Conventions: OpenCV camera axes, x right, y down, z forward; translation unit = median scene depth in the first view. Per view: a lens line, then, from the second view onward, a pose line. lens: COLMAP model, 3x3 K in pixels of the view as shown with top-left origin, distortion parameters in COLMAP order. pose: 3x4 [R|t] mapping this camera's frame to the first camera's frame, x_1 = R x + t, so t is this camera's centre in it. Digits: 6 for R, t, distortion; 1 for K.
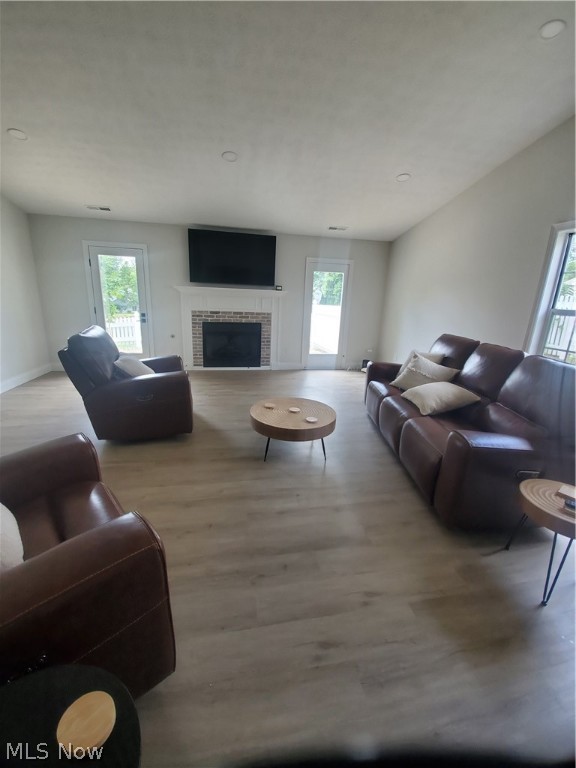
lens RADIAL K [[312.1, 0, 282.6], [0, 312.1, 383.6], [0, 0, 1]] dist [-0.009592, -0.002693]
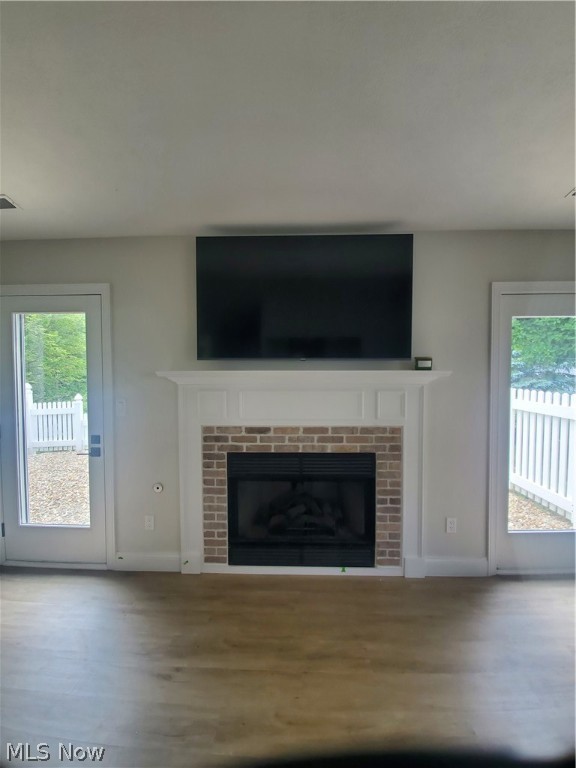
lens RADIAL K [[312.1, 0, 289.5], [0, 312.1, 383.3], [0, 0, 1]] dist [-0.009592, -0.002693]
pose [[0.967534, -0.036337, -0.250117, -0.076259], [-0.028003, 0.968107, -0.248968, -0.190351], [0.251187, 0.247889, 0.935658, 0.630005]]
